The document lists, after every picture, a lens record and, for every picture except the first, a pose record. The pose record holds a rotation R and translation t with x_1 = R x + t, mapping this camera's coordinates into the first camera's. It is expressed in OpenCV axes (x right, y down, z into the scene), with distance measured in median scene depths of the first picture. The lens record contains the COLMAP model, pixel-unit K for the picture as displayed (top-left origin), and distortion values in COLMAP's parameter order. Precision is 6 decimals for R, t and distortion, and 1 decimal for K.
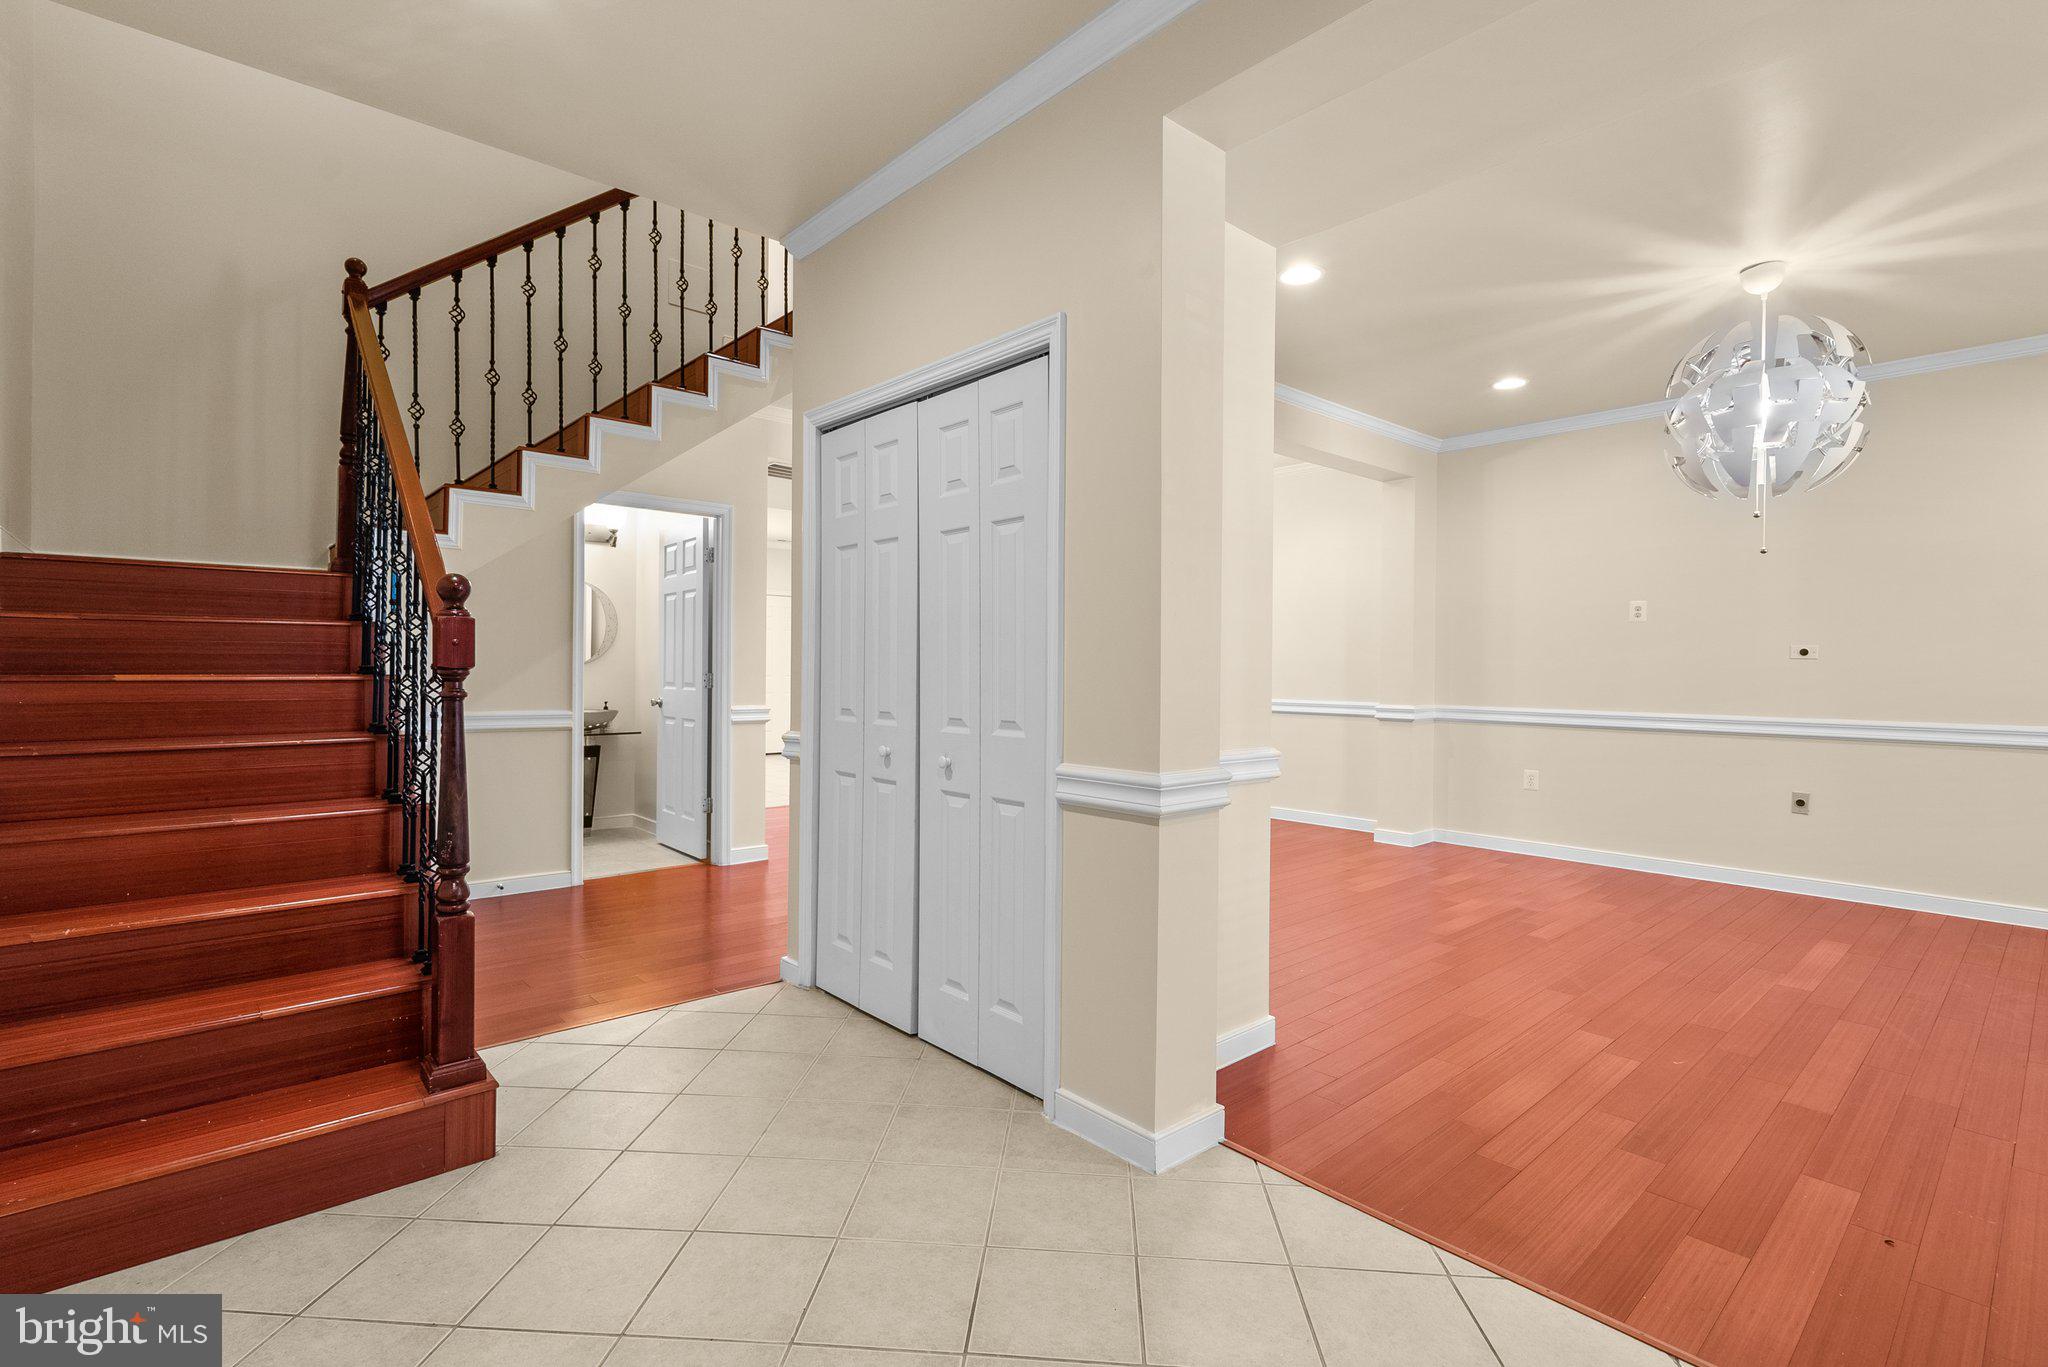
lens RADIAL K [[947.2, 0, 1027.5], [0, 947.2, 672.7], [0, 0, 1]] dist [-0.001154, -0.000039]
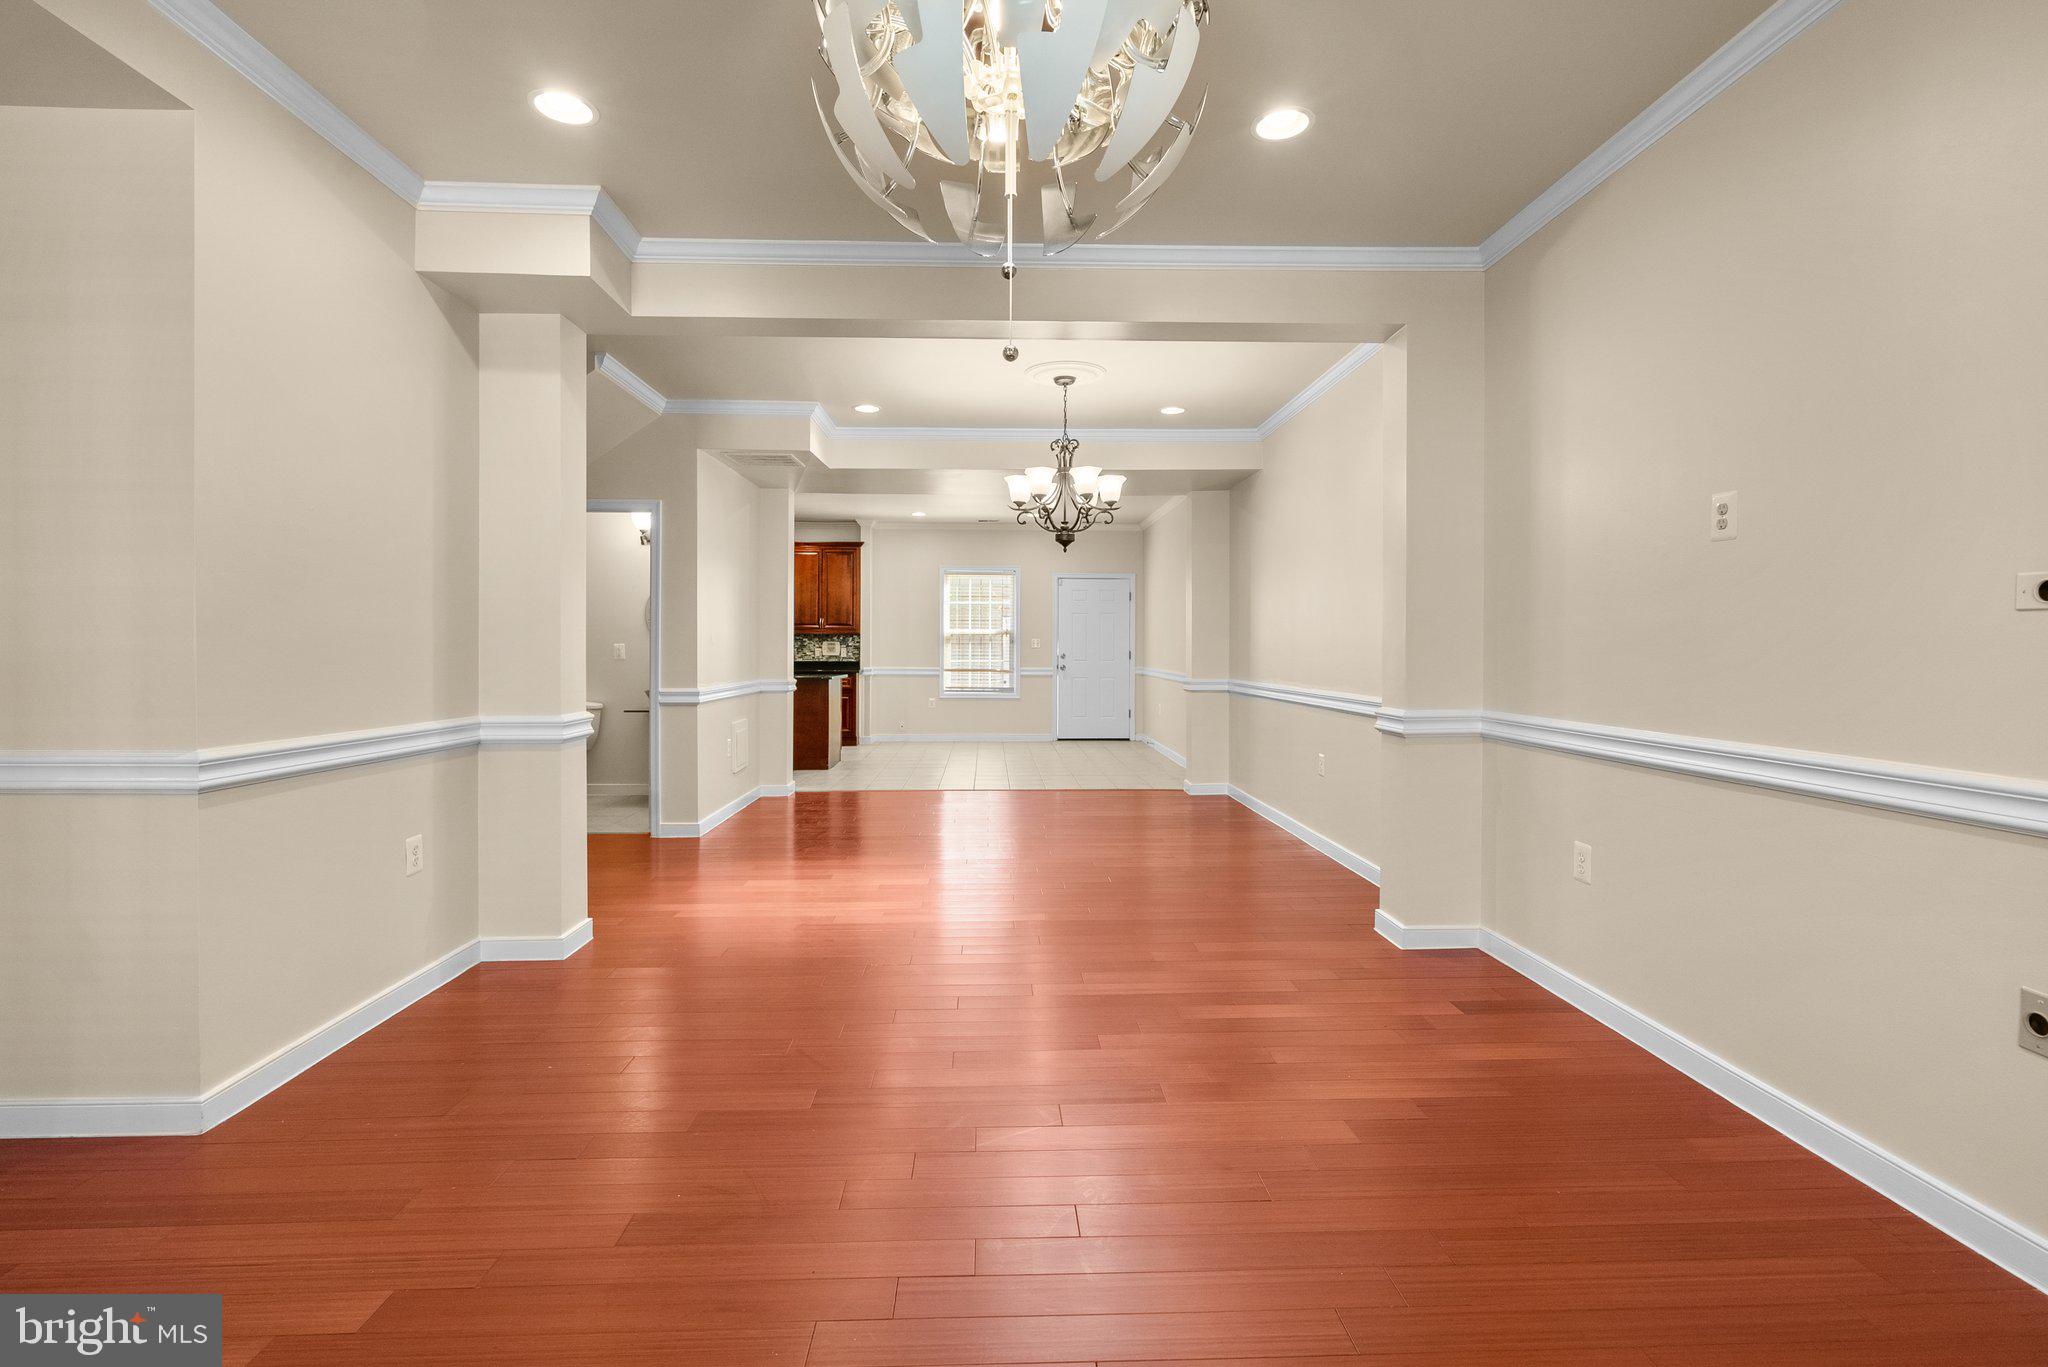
lens RADIAL K [[947.2, 0, 1018.1], [0, 947.2, 663.3], [0, 0, 1]] dist [-0.001154, -0.000039]
pose [[0.761819, 0.001048, -0.647789, 0.678625], [-0.000361, 0.999999, 0.001194, 0.005383], [0.647790, -0.000676, 0.761819, 0.436034]]
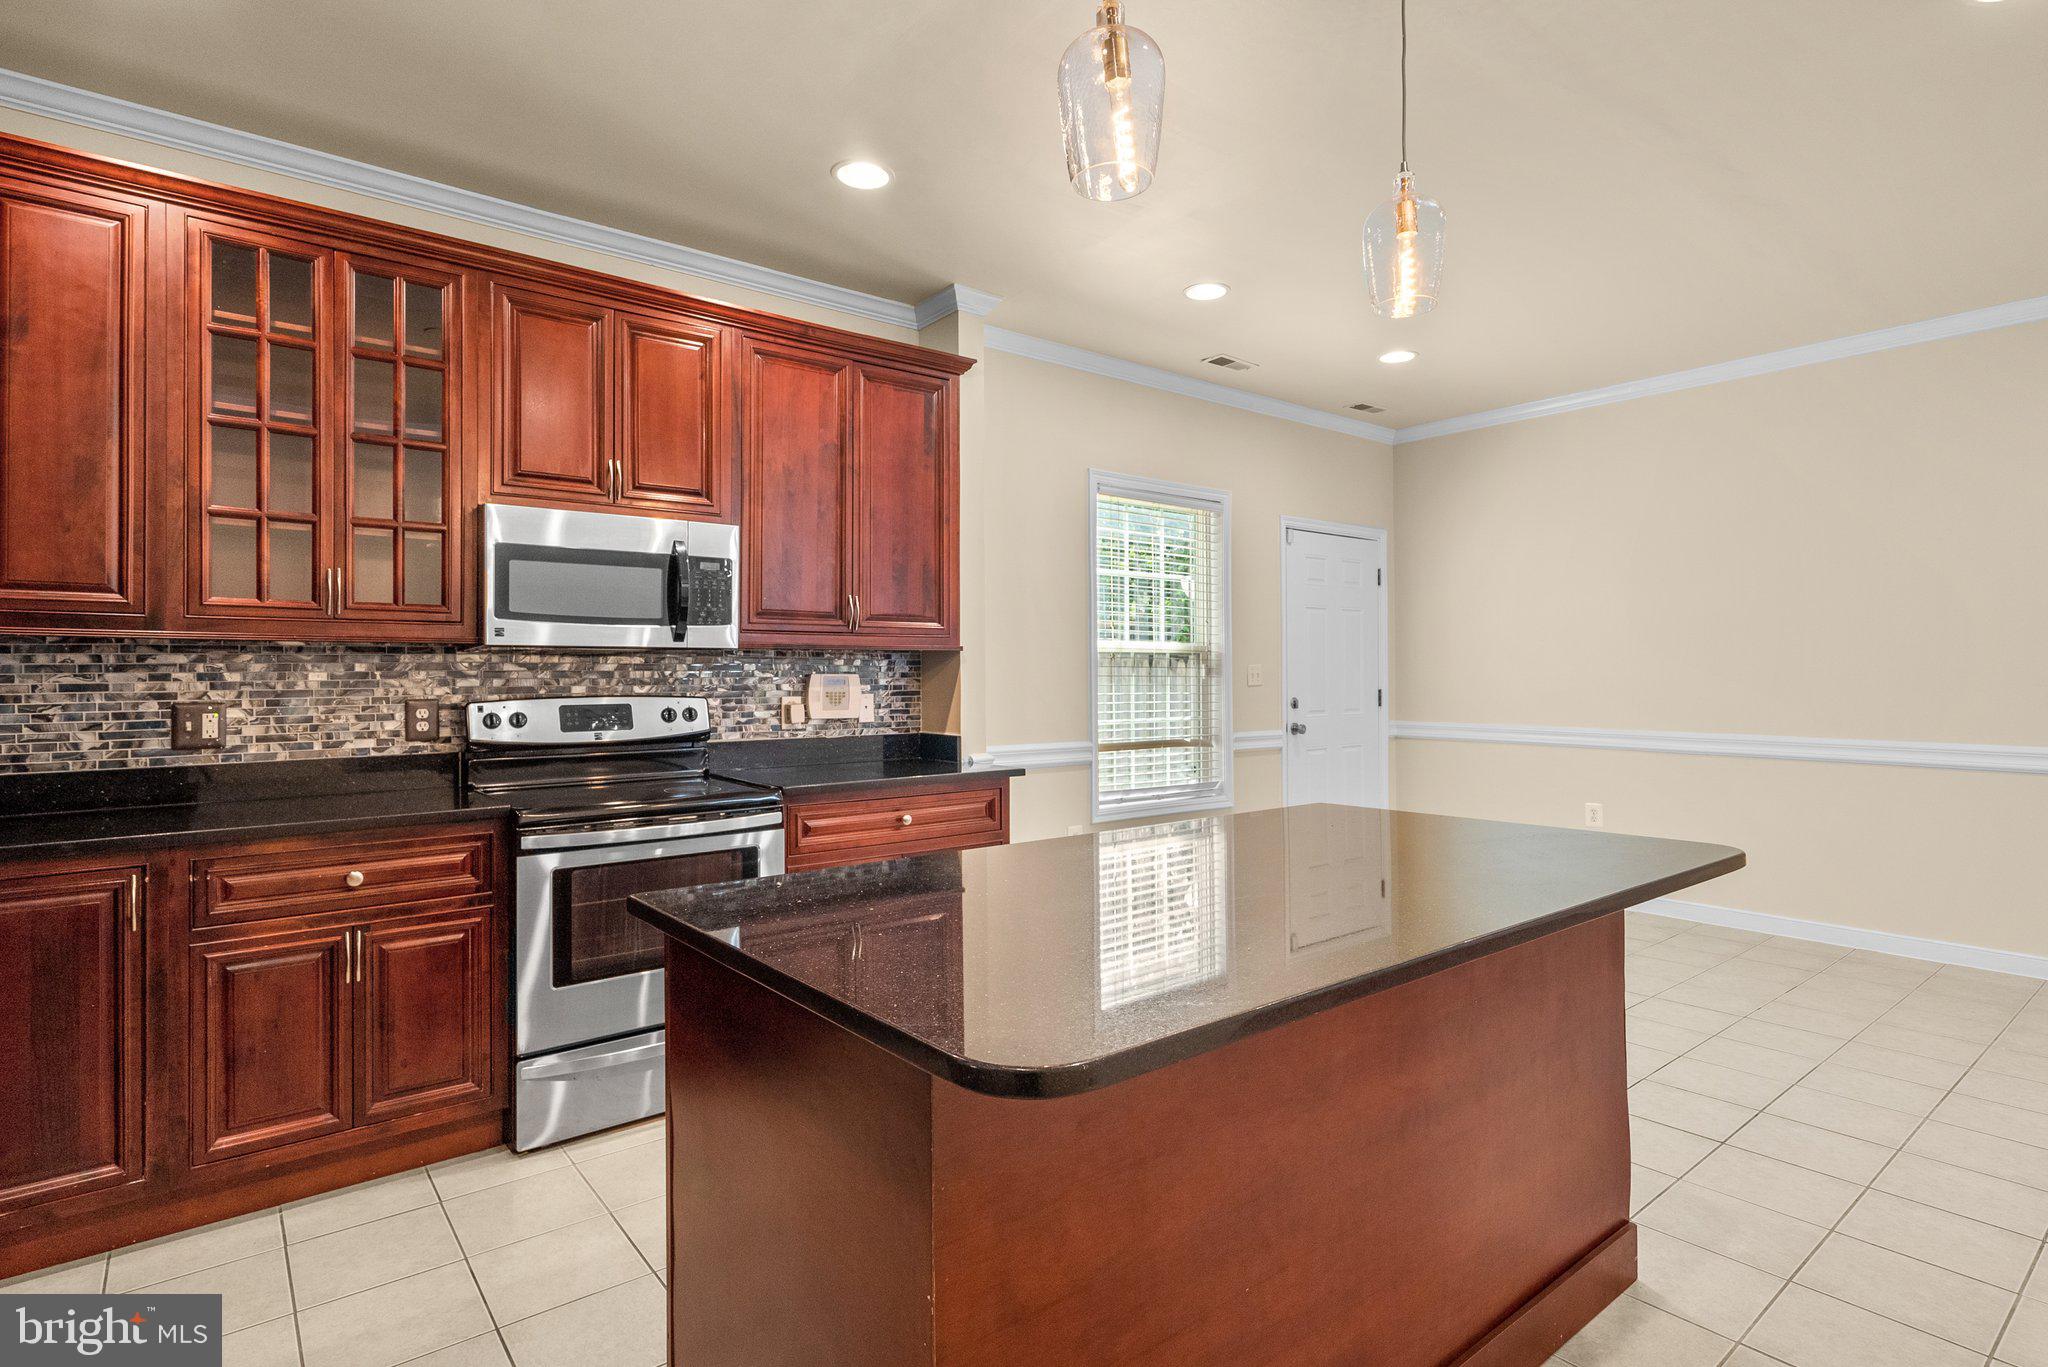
lens RADIAL K [[1017.8, 0, 1025.3], [0, 1017.8, 681.1], [0, 0, 1]] dist [-0.000020, -0.000034]
pose [[0.998802, -0.010507, -0.047784, -0.864126], [0.010547, 0.999944, 0.000591, -0.034657], [0.047775, -0.001094, 0.998858, 1.097388]]
